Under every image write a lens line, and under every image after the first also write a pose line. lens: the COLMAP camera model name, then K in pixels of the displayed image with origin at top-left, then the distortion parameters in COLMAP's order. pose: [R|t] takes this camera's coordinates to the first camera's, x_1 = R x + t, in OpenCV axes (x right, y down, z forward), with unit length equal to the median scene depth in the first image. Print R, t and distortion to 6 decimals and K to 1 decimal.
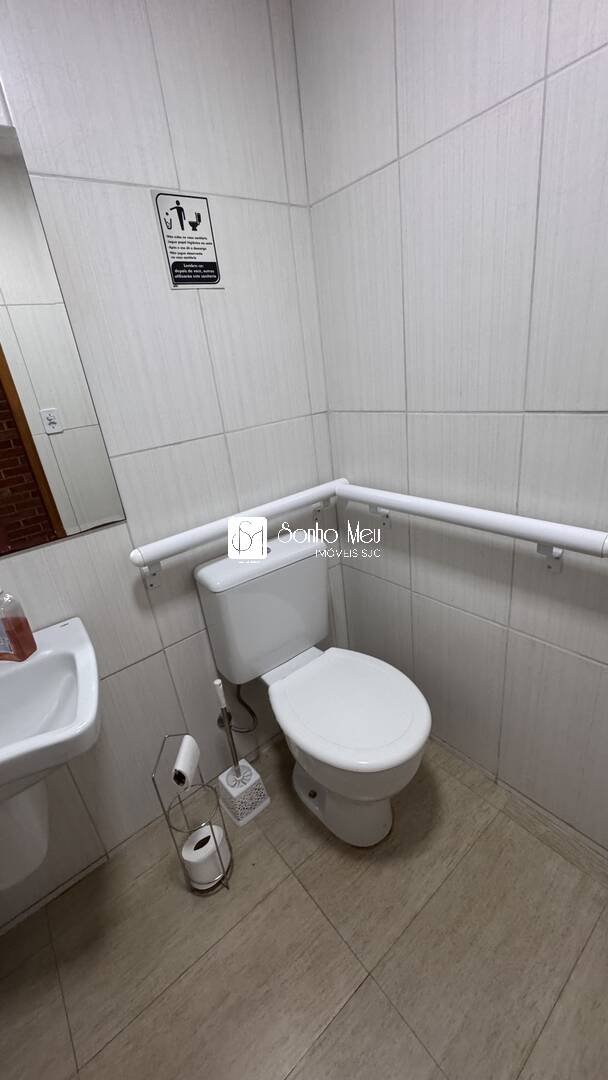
lens RADIAL K [[434.4, 0, 303.5], [0, 434.4, 539.7], [0, 0, 1]] dist [-0.002618, 0.000663]
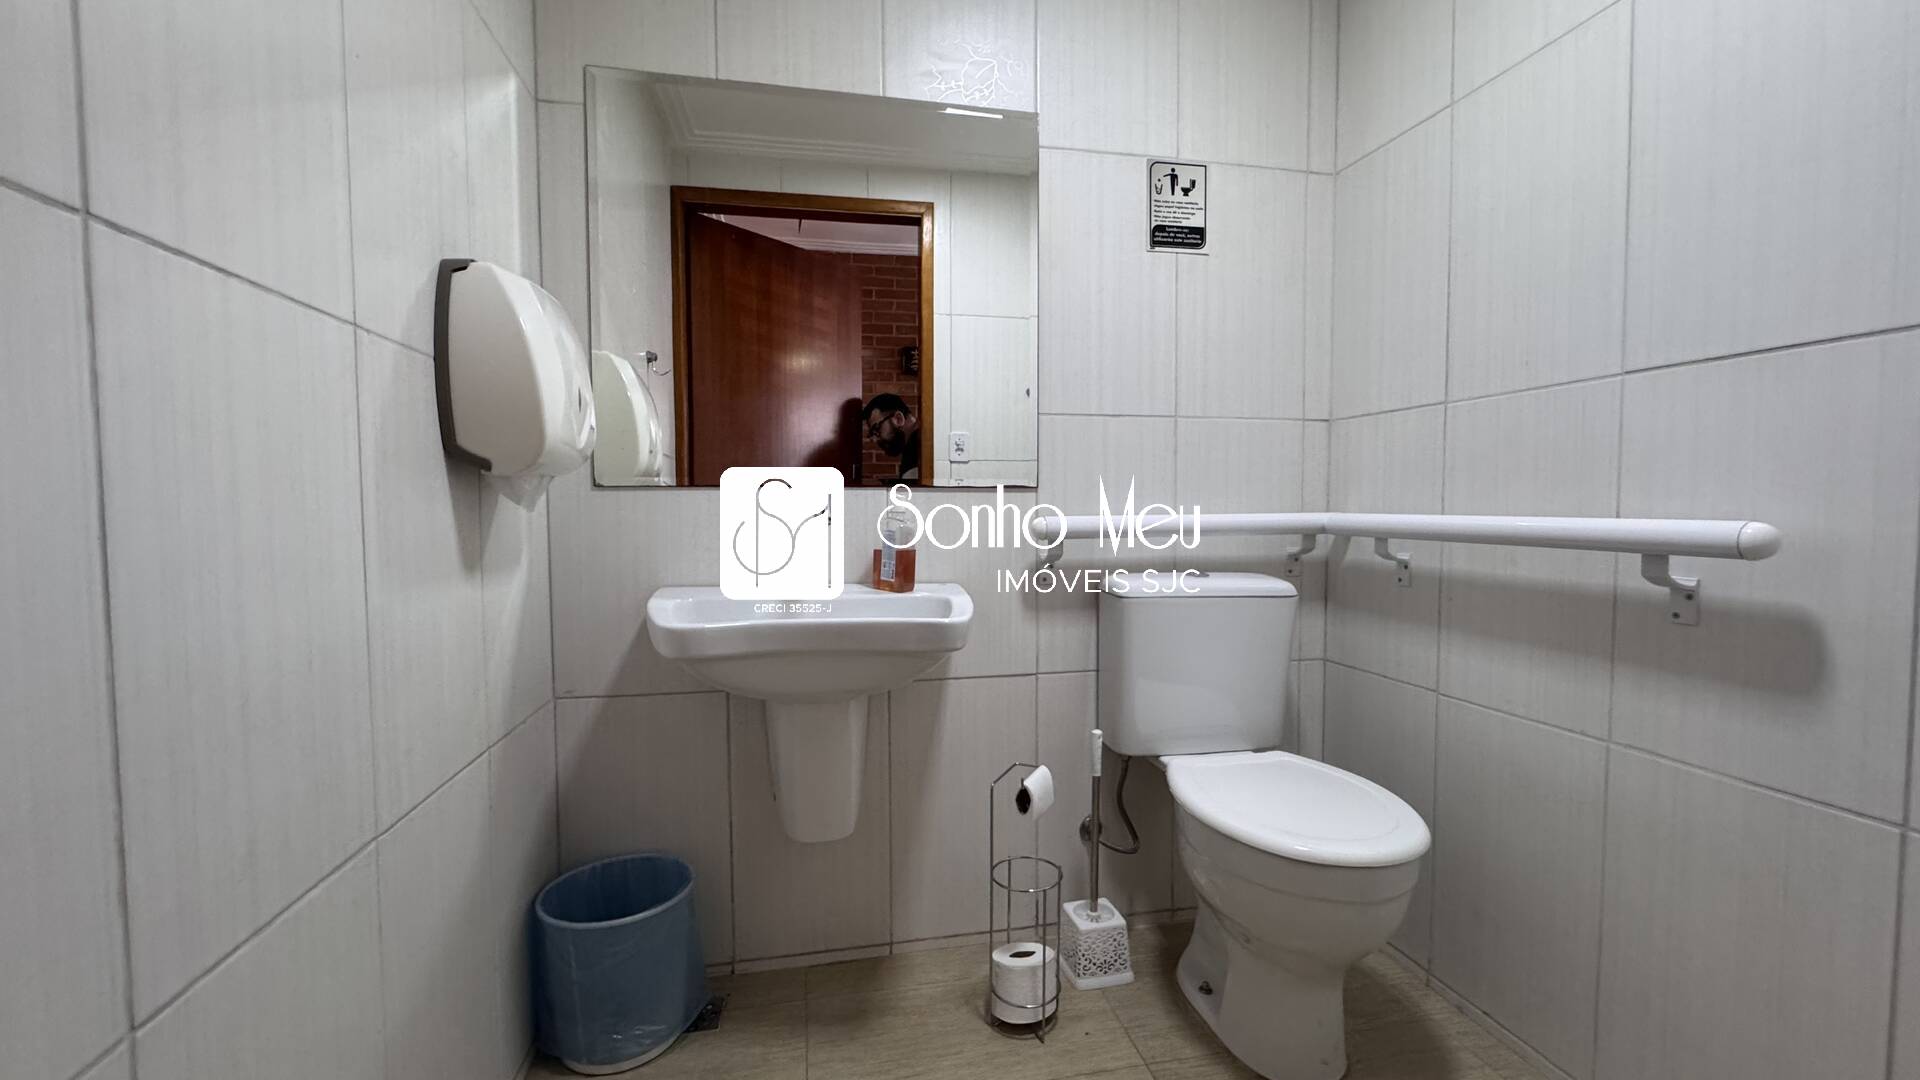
lens RADIAL K [[772.3, 0, 958.9], [0, 772.3, 541.5], [0, 0, 1]] dist [-0.002618, 0.000663]
pose [[0.885391, 0.135202, -0.444751, 0.125900], [-0.265887, 0.932098, -0.245962, 0.423379], [0.381297, 0.336026, 0.861219, -0.286231]]
